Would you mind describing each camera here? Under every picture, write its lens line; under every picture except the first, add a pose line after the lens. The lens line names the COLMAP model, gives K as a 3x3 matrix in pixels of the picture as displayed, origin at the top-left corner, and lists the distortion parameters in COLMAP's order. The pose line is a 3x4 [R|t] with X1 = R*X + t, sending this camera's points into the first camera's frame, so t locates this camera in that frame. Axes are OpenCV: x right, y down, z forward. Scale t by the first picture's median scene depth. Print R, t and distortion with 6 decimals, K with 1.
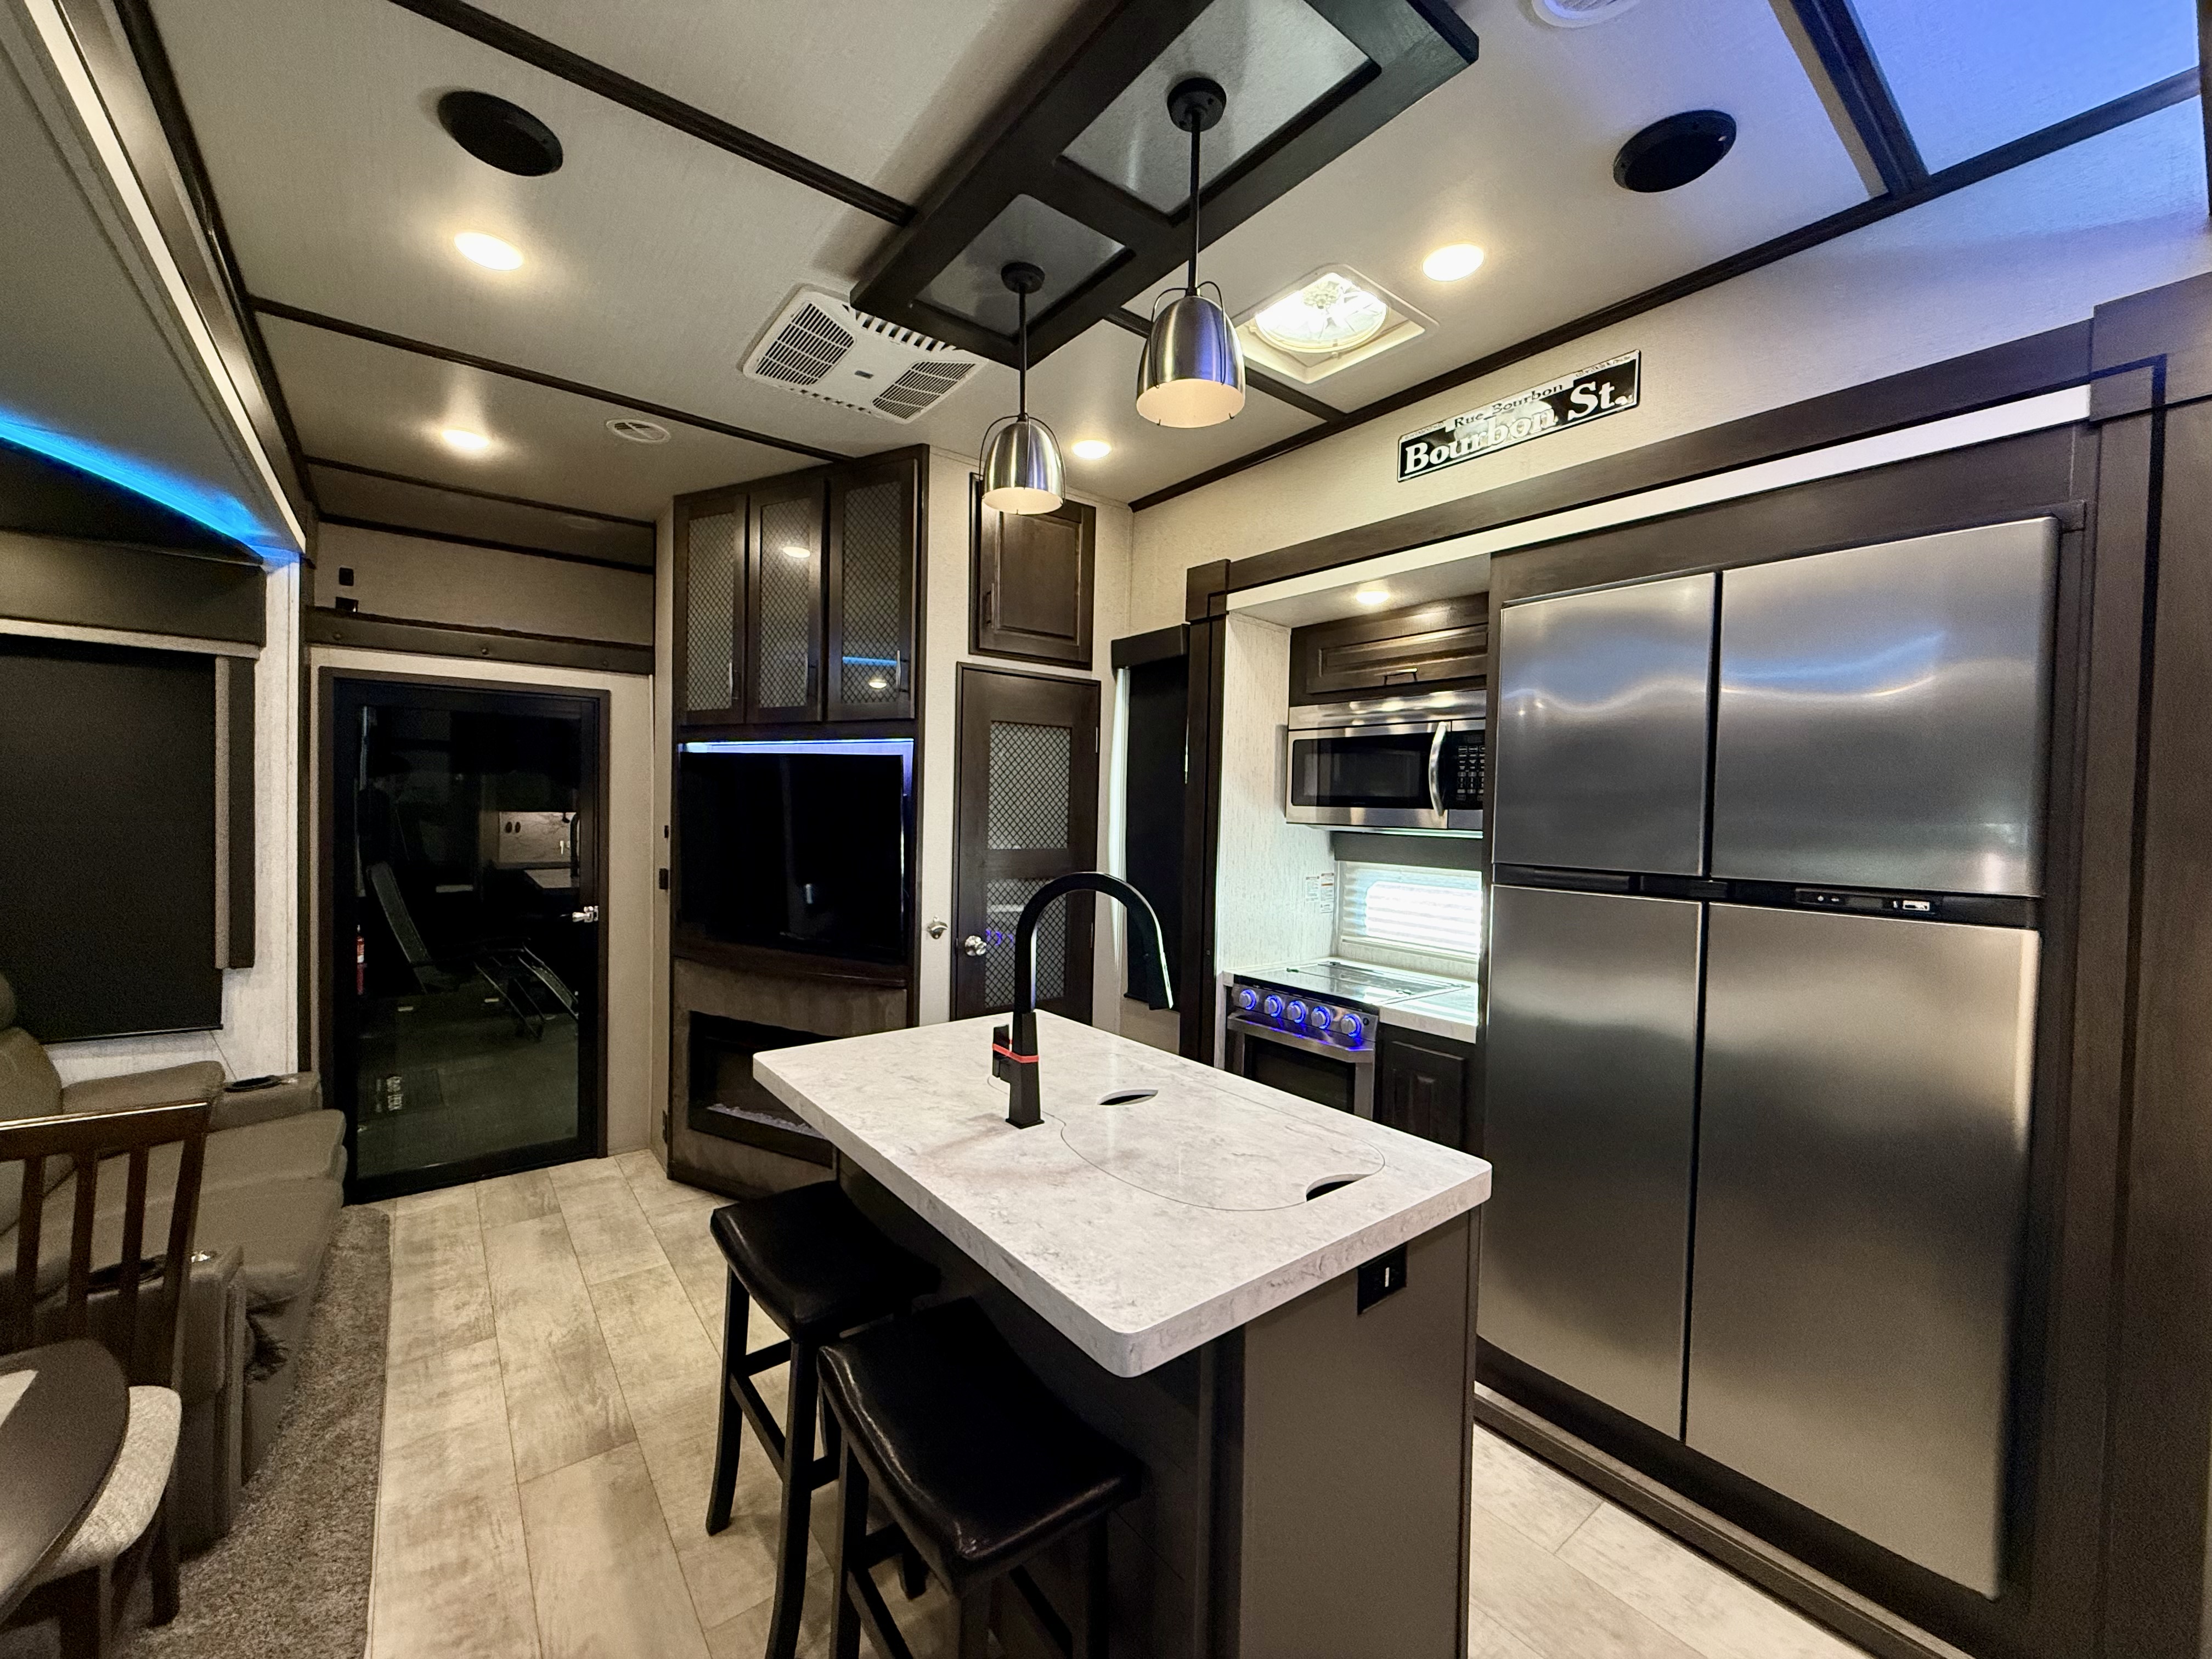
lens RADIAL K [[884.4, 0, 1108.6], [0, 884.4, 823.1], [0, 0, 1]] dist [0.006982, -0.000473]
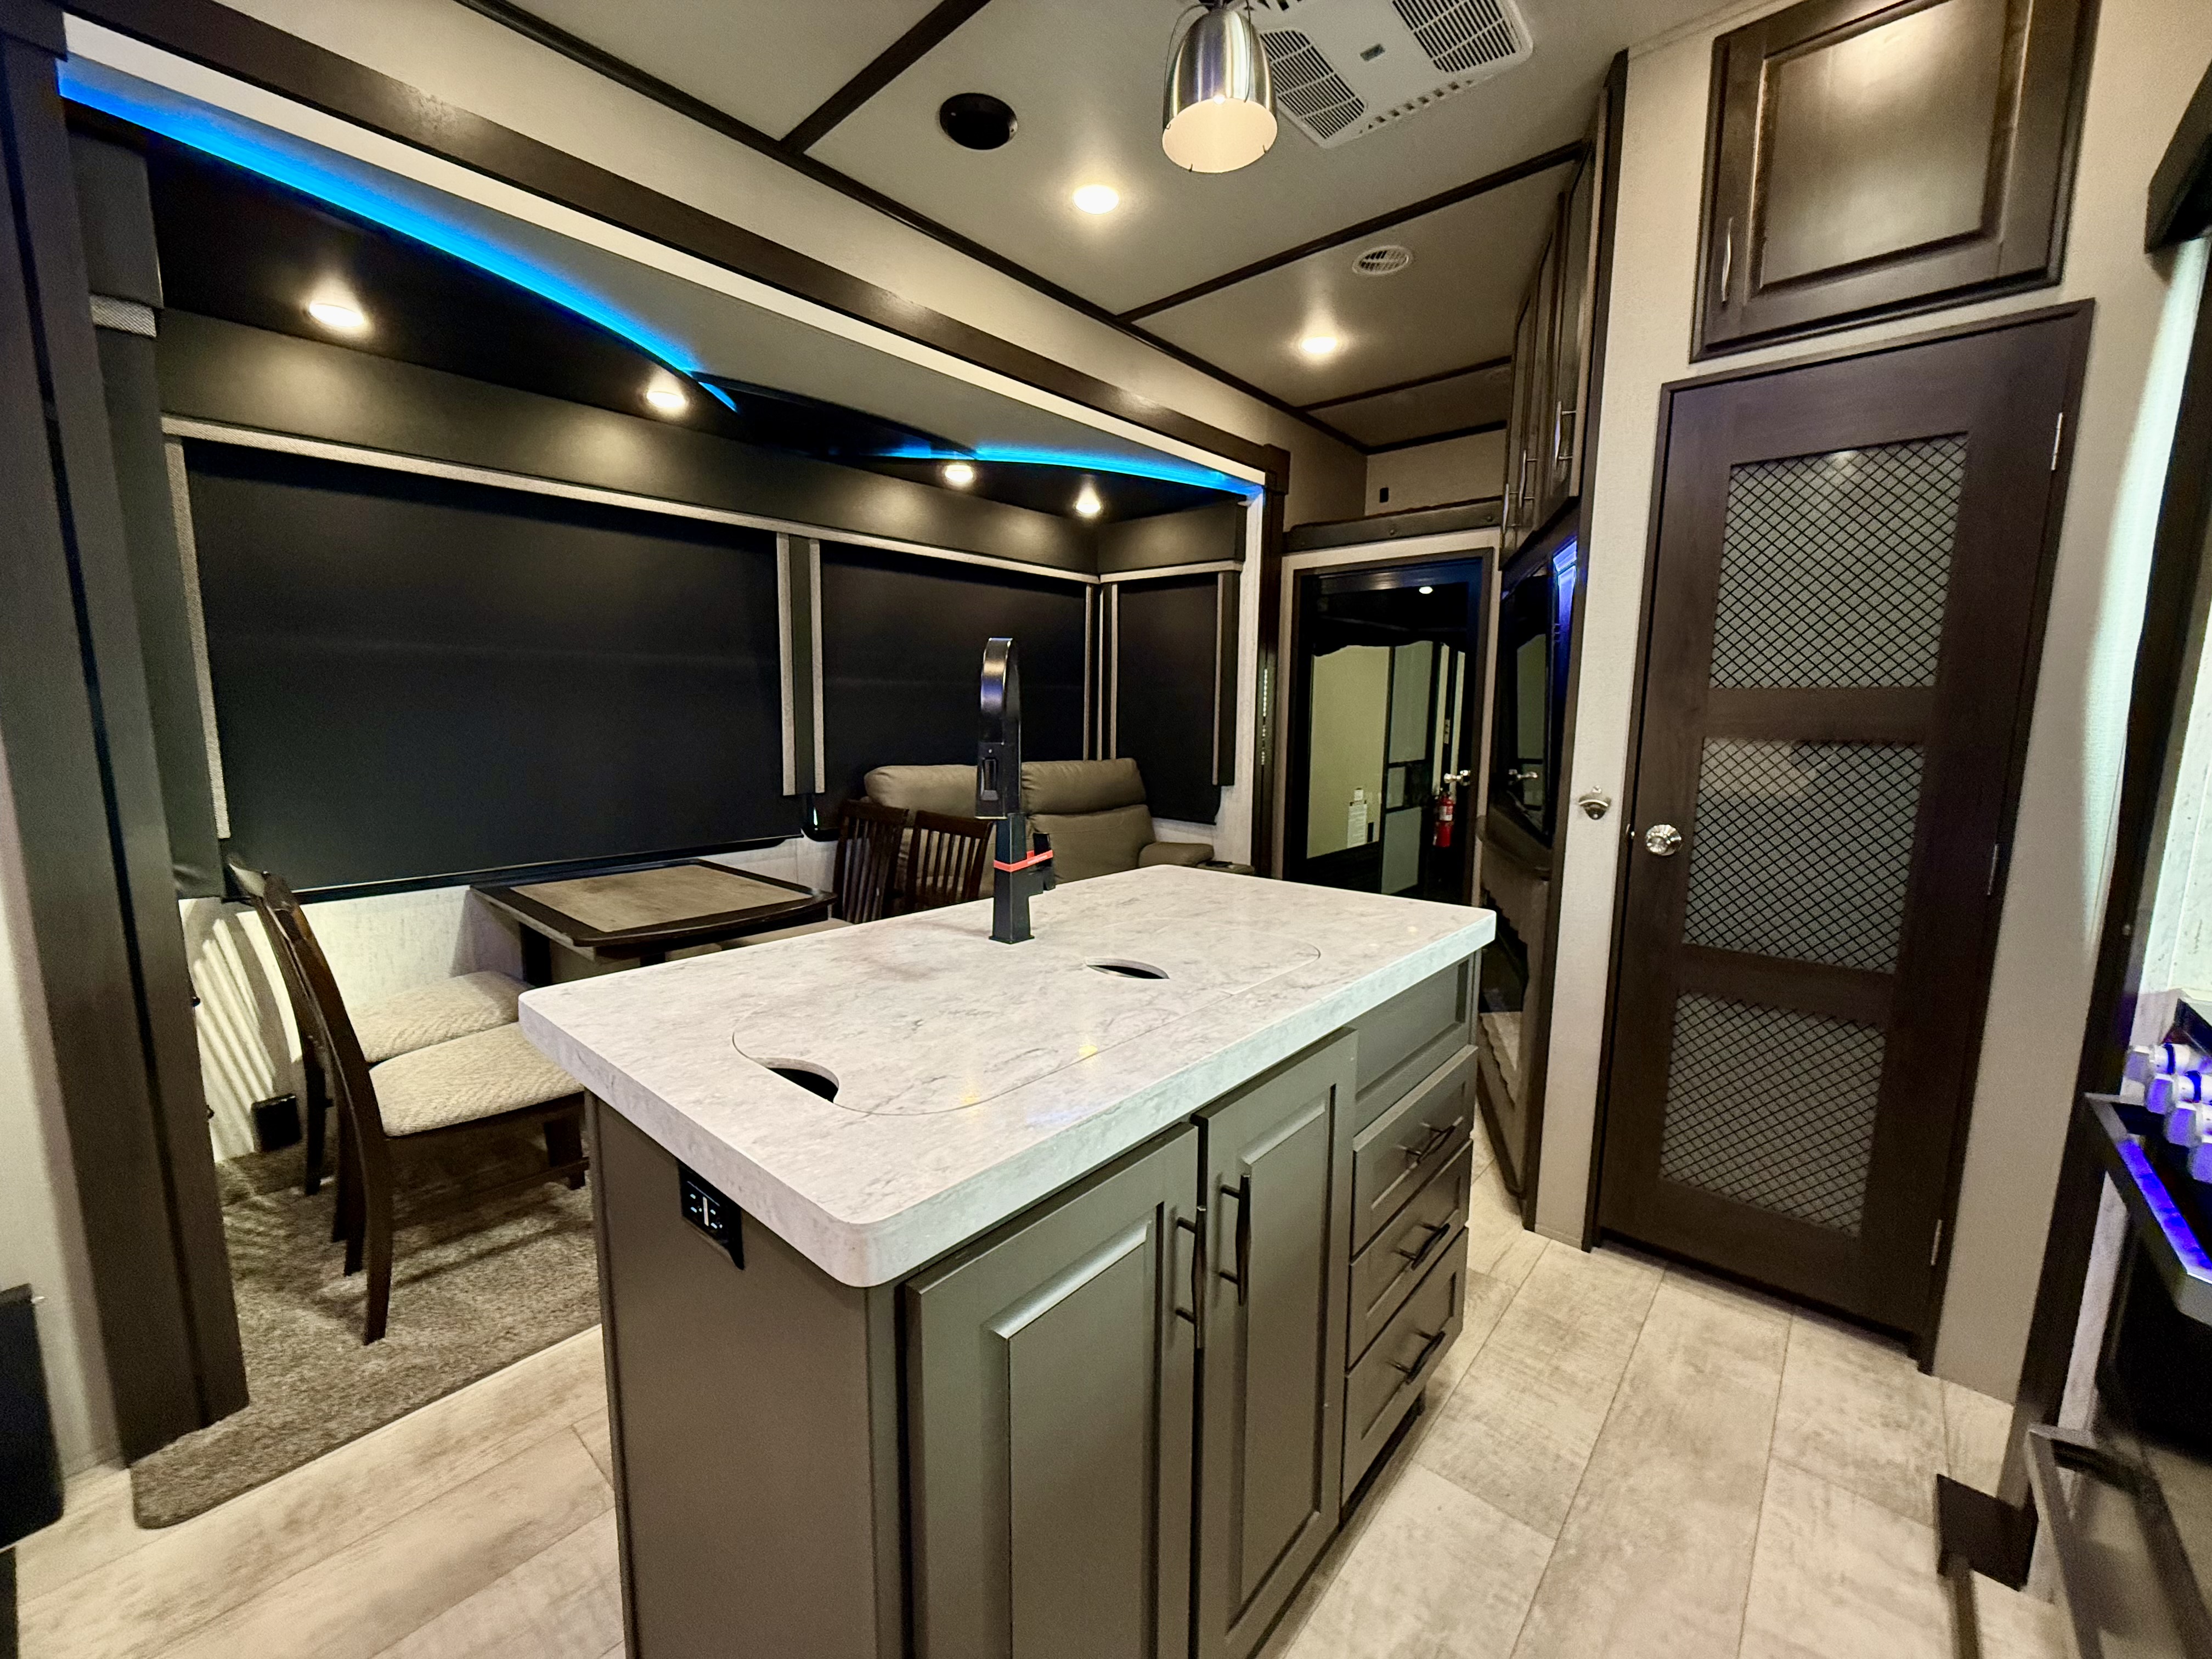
lens RADIAL K [[884.4, 0, 1108.1], [0, 884.4, 831.0], [0, 0, 1]] dist [0.006982, -0.000473]
pose [[0.186625, 0.115436, -0.975626, 0.619318], [-0.021832, 0.993315, 0.113353, 0.106241], [0.982189, 0.000146, 0.187897, 0.753661]]
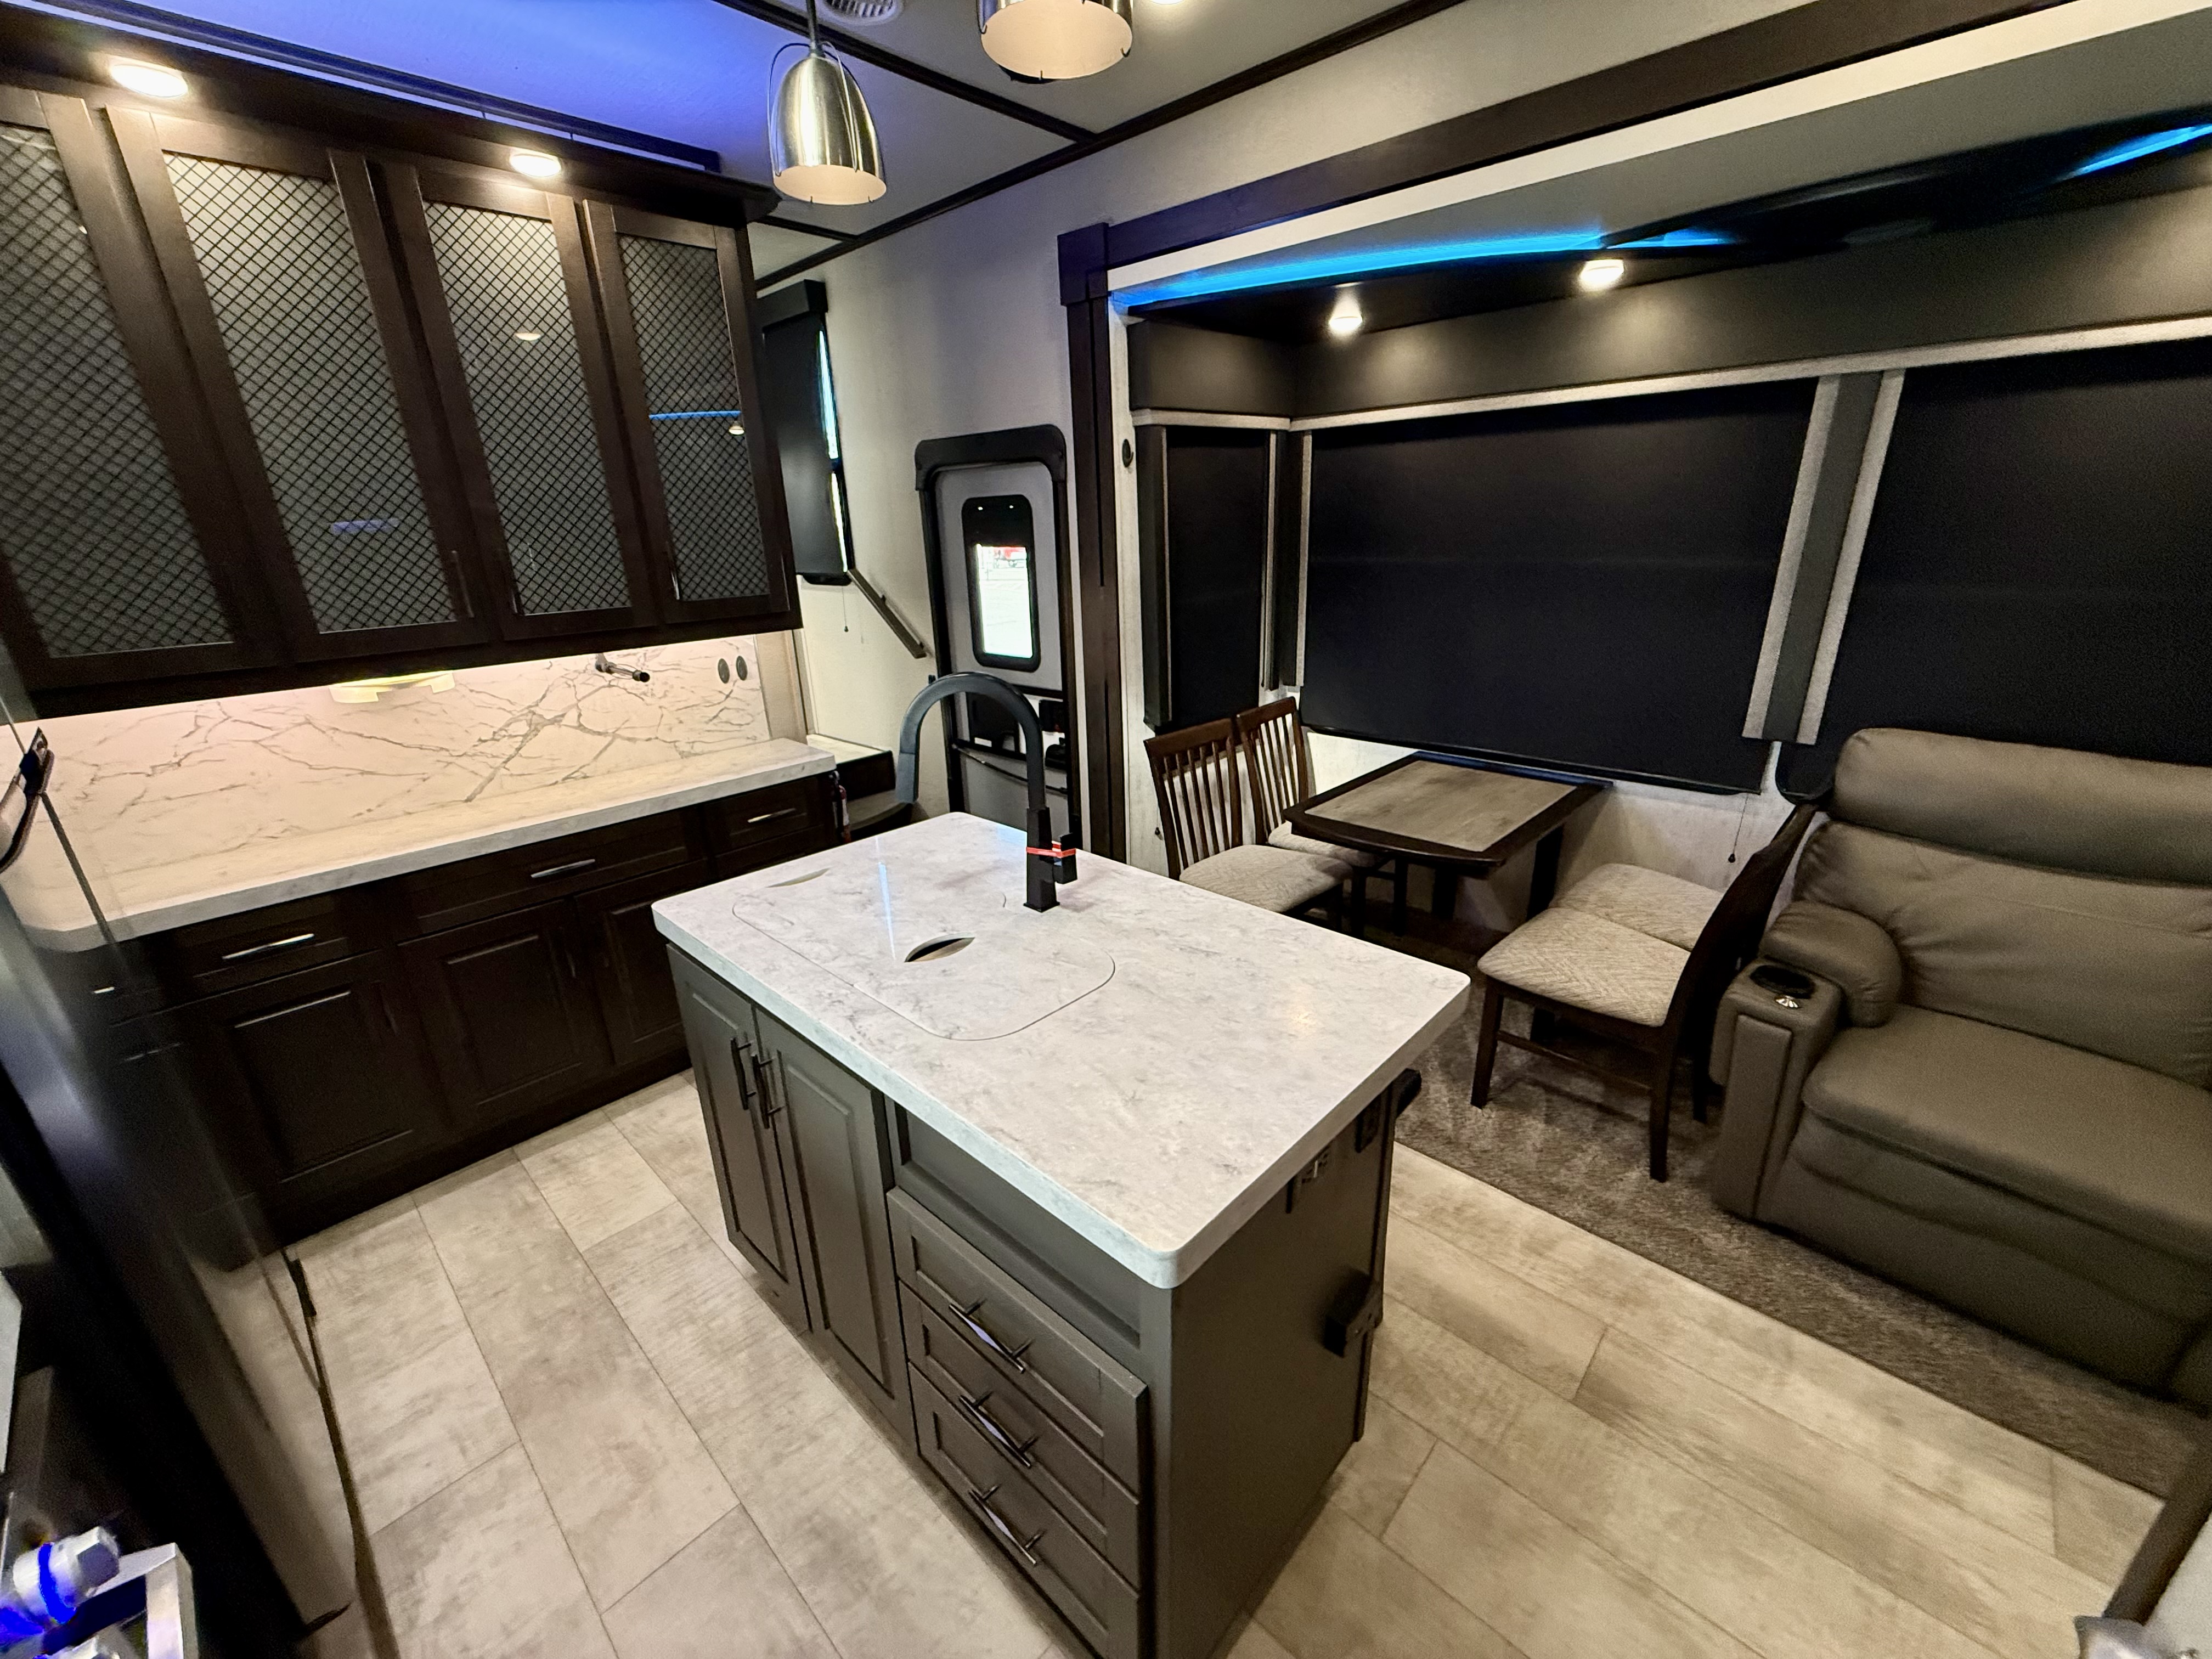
lens RADIAL K [[884.4, 0, 1108.5], [0, 884.4, 843.4], [0, 0, 1]] dist [0.006982, -0.000473]
pose [[-0.988473, 0.059683, -0.139134, -0.022528], [0.005235, 0.931942, 0.362570, -0.099244], [0.151304, 0.357663, -0.921512, 1.602369]]
